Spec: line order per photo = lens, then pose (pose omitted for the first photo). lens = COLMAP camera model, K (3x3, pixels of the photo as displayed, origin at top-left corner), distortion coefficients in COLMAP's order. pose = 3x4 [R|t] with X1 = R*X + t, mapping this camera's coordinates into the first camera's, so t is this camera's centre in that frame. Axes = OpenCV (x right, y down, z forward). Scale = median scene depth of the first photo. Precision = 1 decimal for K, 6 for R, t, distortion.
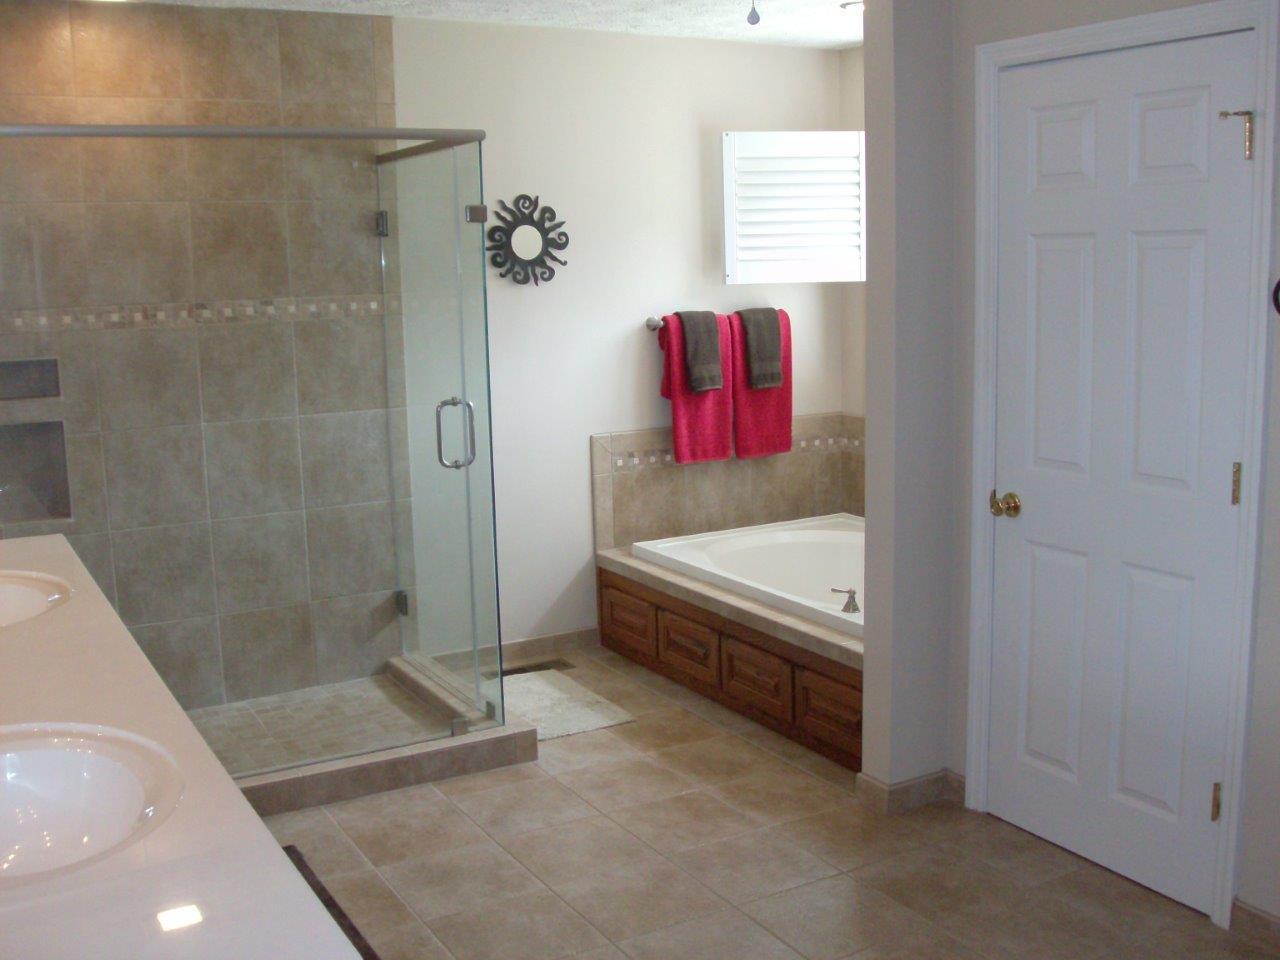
lens RADIAL K [[1319.1, 0, 642.0], [0, 1319.1, 480.1], [0, 0, 1]] dist [-0.128717, 0.000000]
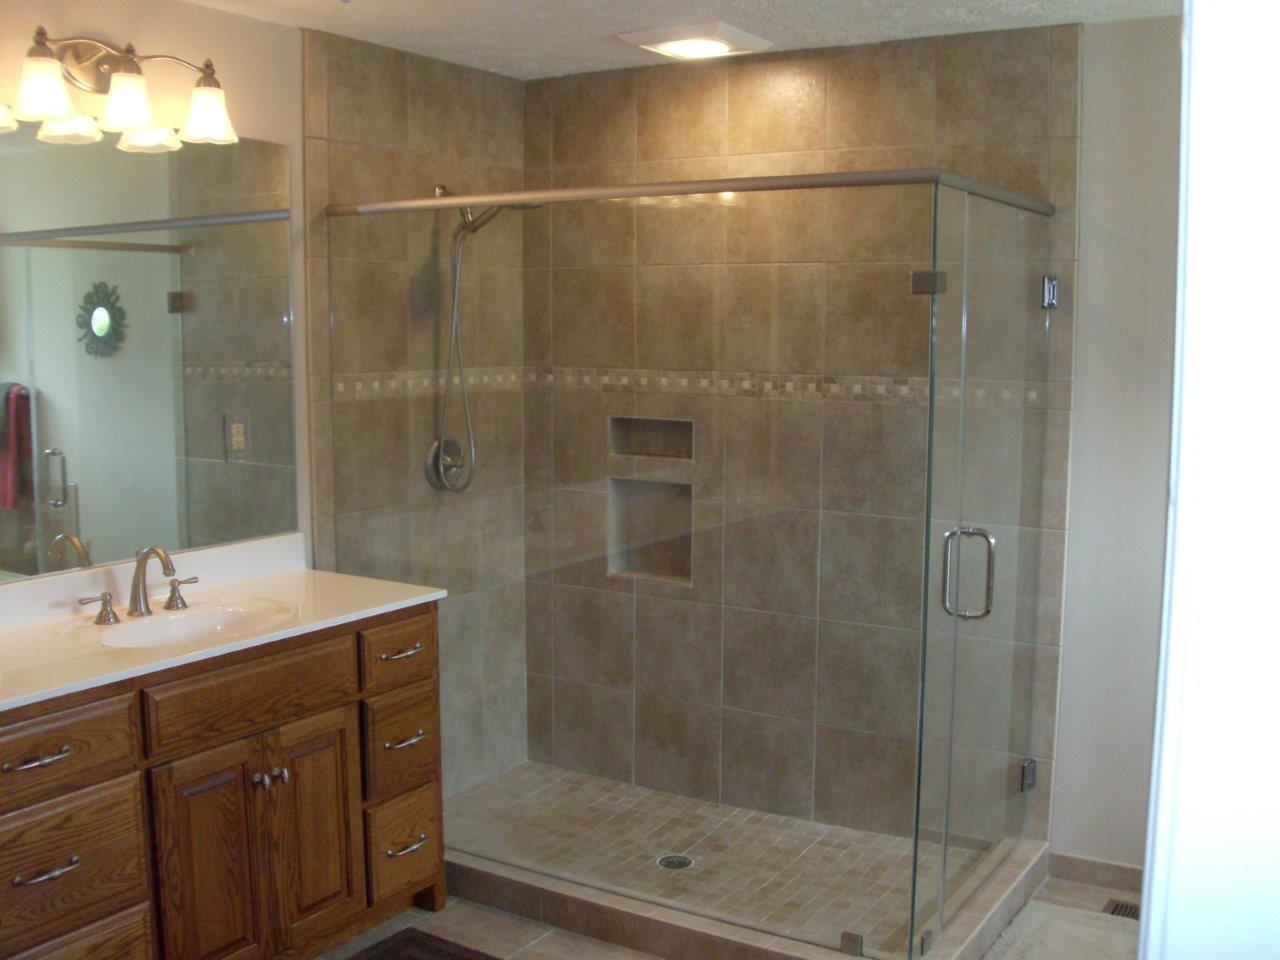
lens RADIAL K [[1319.1, 0, 641.2], [0, 1319.1, 476.1], [0, 0, 1]] dist [-0.128717, 0.000000]
pose [[0.469435, 0.123536, -0.874283, 0.396536], [-0.159410, 0.985751, 0.053694, -0.095720], [0.868458, 0.114164, 0.482439, 0.451948]]
